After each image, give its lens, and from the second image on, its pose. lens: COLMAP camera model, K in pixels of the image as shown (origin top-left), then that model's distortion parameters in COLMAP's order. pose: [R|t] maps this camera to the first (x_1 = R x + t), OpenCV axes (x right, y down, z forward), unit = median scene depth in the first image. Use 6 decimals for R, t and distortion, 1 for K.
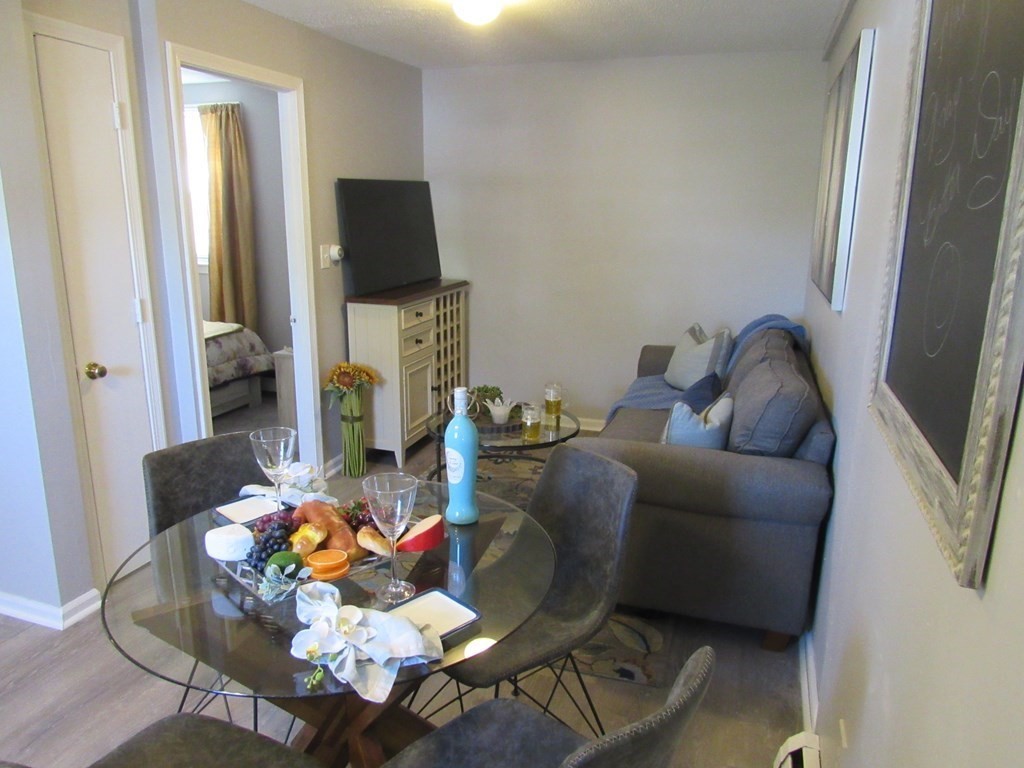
lens RADIAL K [[729.3, 0, 512.0], [0, 729.3, 384.0], [0, 0, 1]] dist [-0.019777, -0.001013]
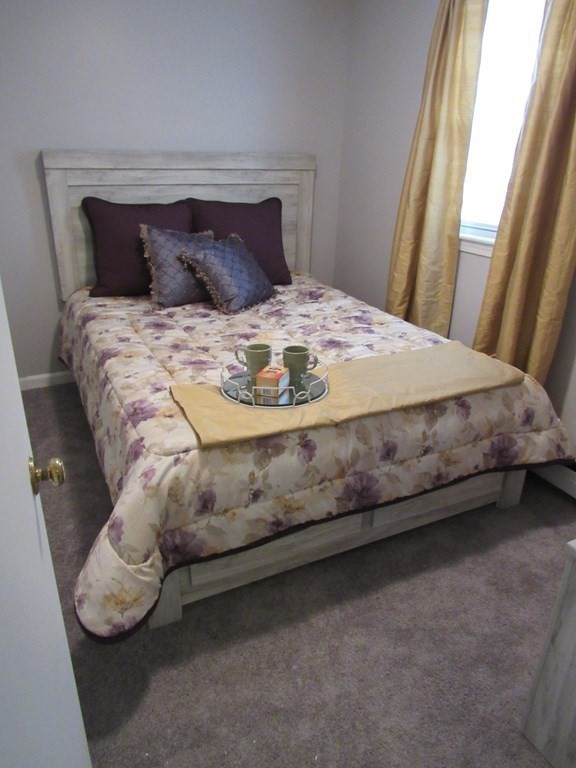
lens RADIAL K [[547.0, 0, 288.0], [0, 547.0, 384.0], [0, 0, 1]] dist [-0.019777, -0.001013]
pose [[0.707102, 0.280934, -0.648908, -0.232522], [-0.186429, 0.959287, 0.212160, -0.125102], [0.682093, -0.029043, 0.730689, 0.597303]]
